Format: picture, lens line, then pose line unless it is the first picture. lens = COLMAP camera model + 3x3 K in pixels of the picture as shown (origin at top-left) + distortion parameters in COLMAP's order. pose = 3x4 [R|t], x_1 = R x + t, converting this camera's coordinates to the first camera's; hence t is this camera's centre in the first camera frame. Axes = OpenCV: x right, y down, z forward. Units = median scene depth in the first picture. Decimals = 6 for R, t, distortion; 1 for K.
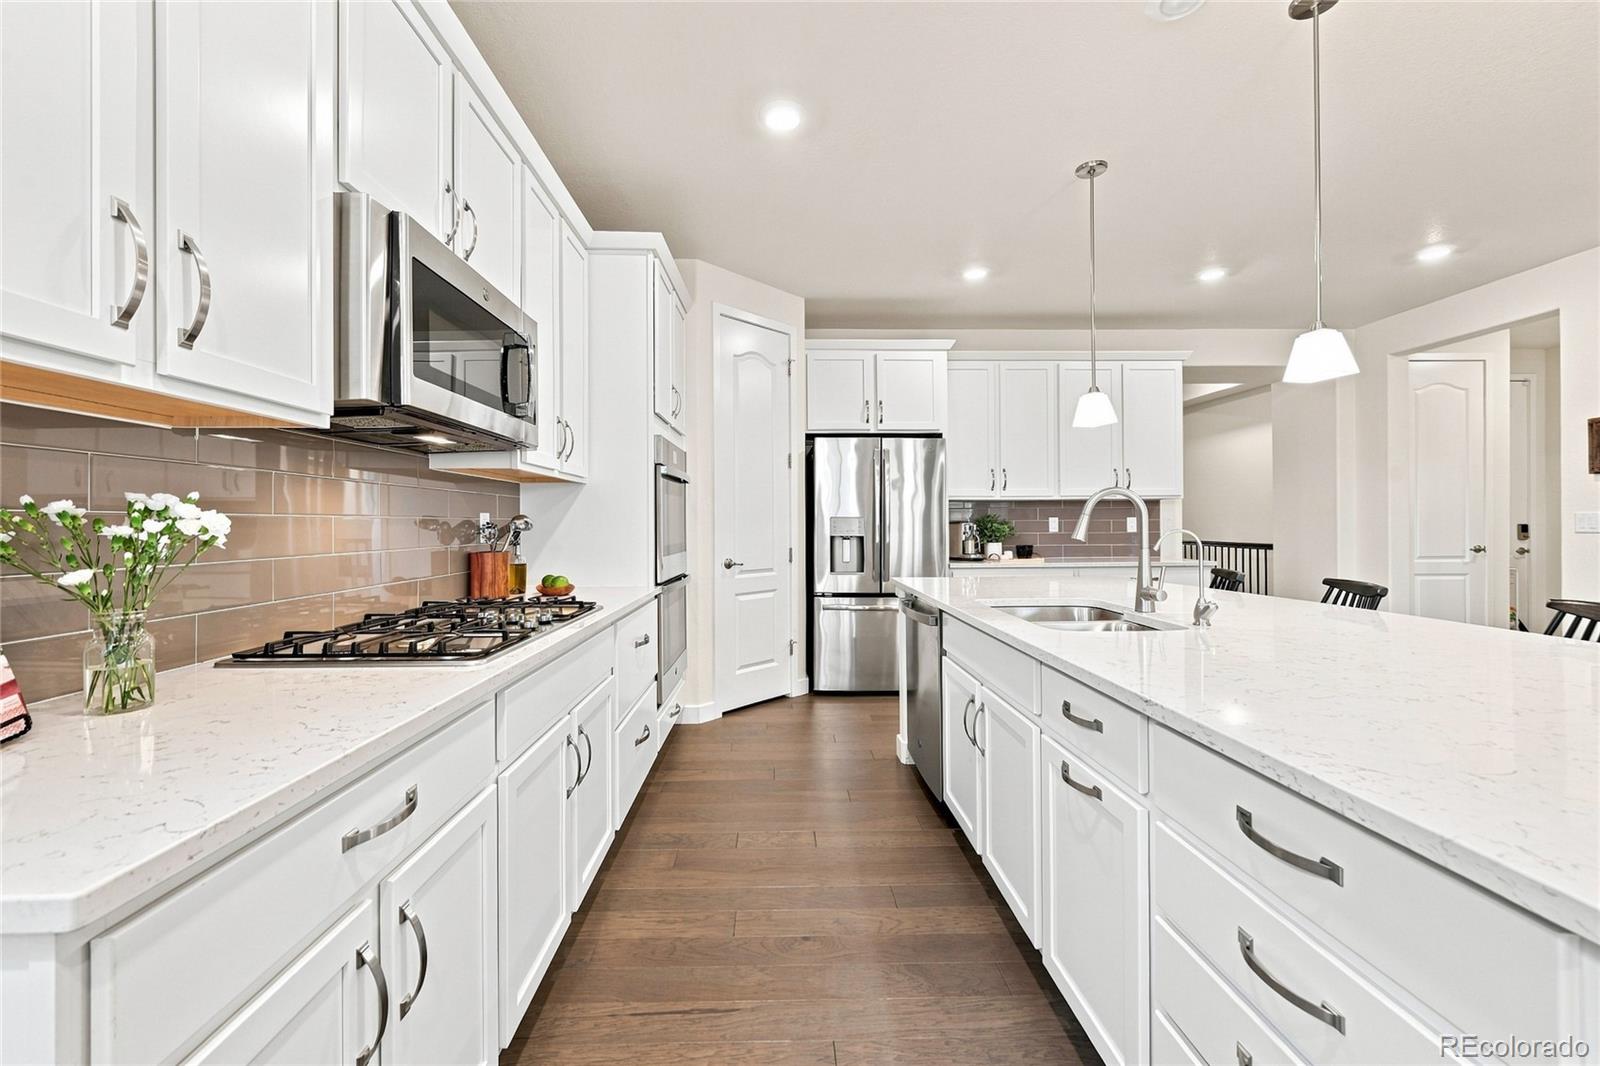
lens RADIAL K [[641.9, 0, 794.3], [0, 641.9, 528.5], [0, 0, 1]] dist [0.002094, 0.000398]
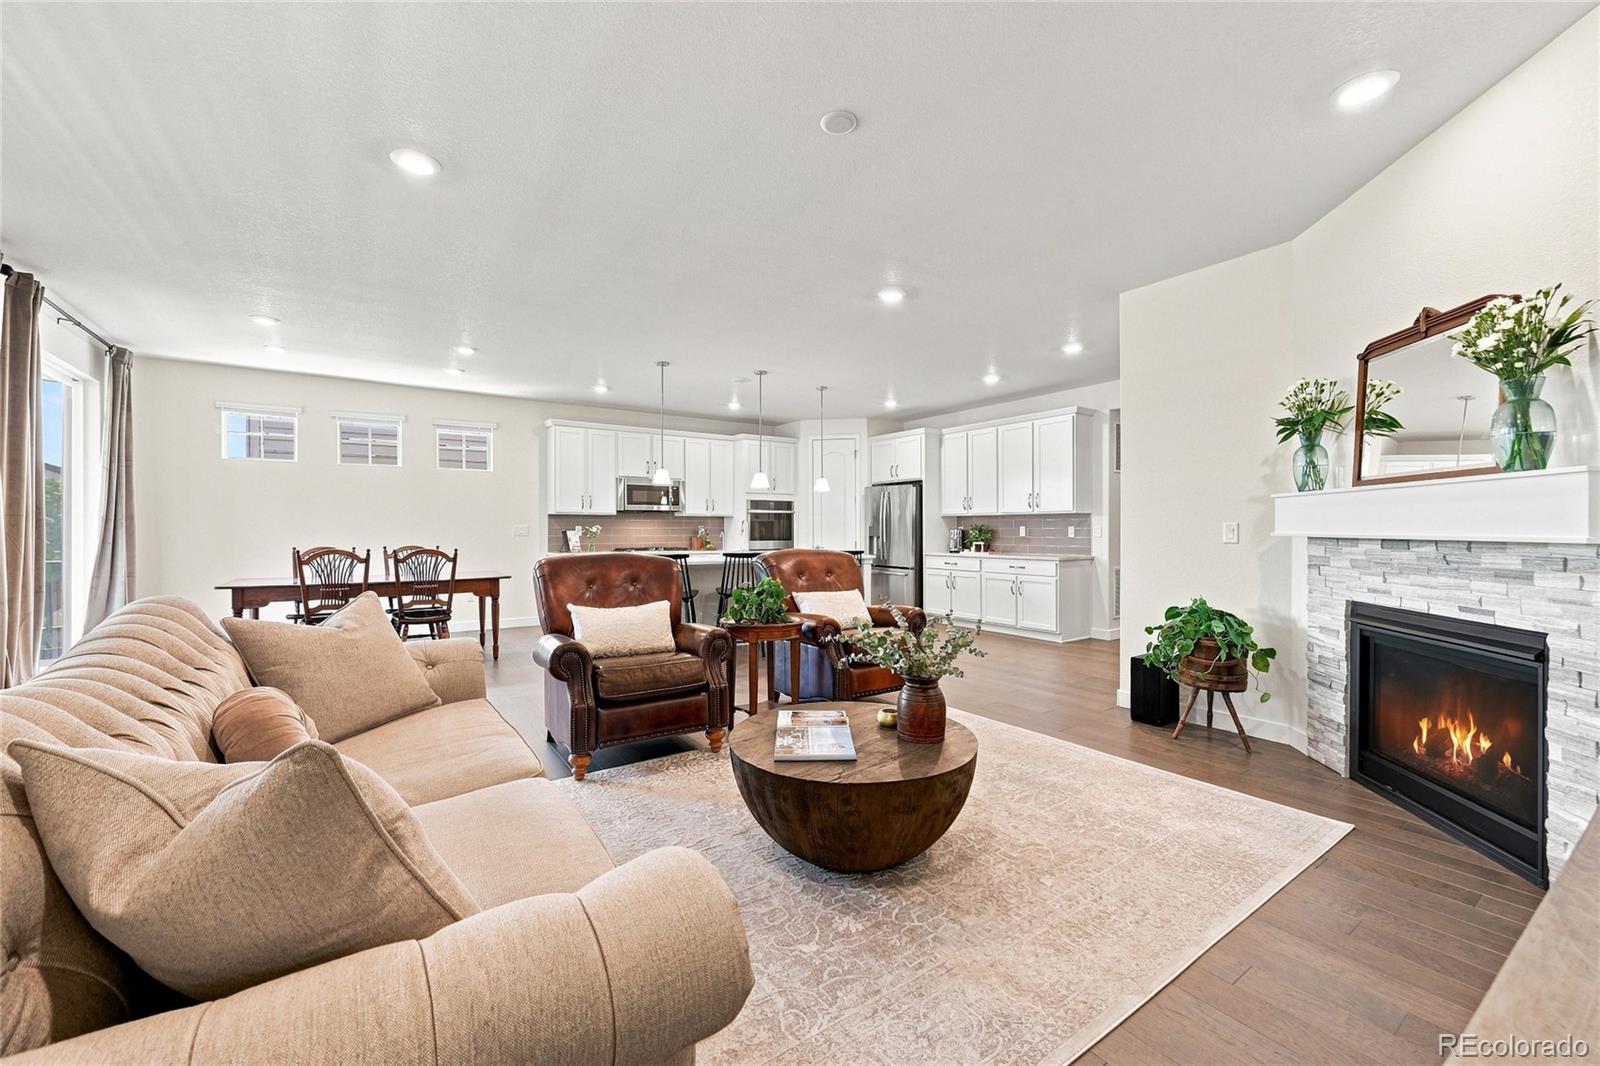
lens RADIAL K [[641.1, 0, 807.2], [0, 641.1, 536.8], [0, 0, 1]] dist [0.000304, 0.000079]
pose [[0.538190, 0.013921, -0.842708, 1.635633], [-0.008324, 0.999903, 0.011202, -0.005888], [0.842782, 0.000985, 0.538254, -0.246470]]
